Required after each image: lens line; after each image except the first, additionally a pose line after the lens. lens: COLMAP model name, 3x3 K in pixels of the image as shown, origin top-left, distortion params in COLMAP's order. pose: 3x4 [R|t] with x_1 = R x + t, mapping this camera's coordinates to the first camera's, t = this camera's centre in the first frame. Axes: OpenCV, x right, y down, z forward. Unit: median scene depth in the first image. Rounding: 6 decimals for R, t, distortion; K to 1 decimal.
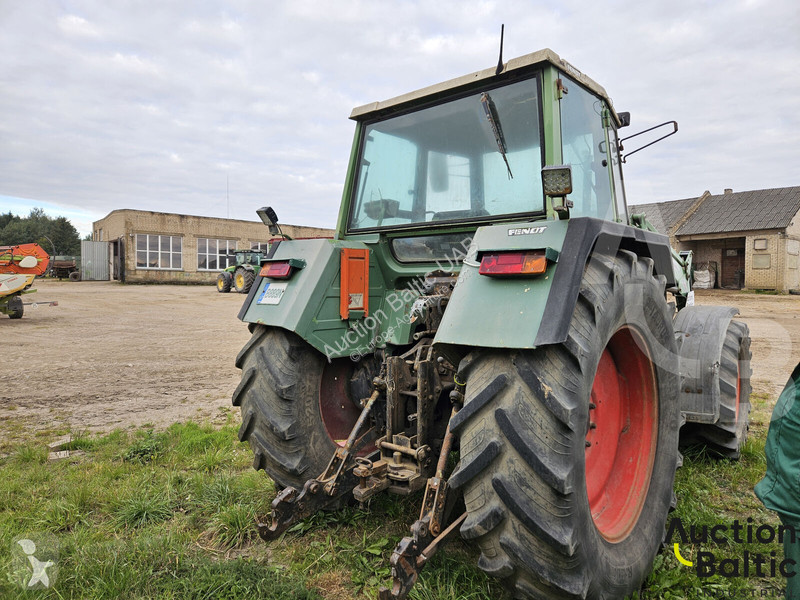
lens RADIAL K [[530.1, 0, 400.9], [0, 530.1, 305.3], [0, 0, 1]] dist [0.083627, -0.074101]
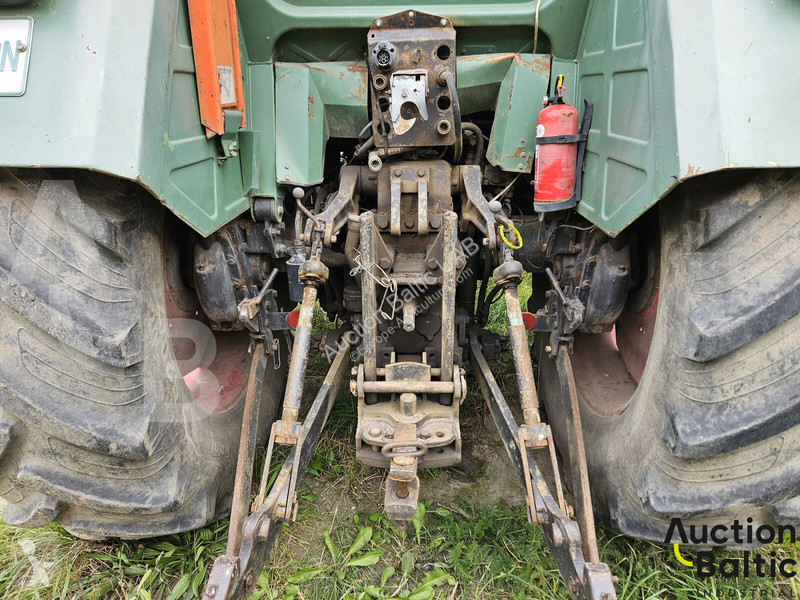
lens RADIAL K [[530.1, 0, 400.9], [0, 530.1, 305.3], [0, 0, 1]] dist [0.083627, -0.074101]
pose [[0.750920, -0.248574, 0.611825, -0.287425], [0.029150, 0.938029, 0.345329, 0.011284], [-0.659749, -0.241480, 0.711631, 0.605318]]
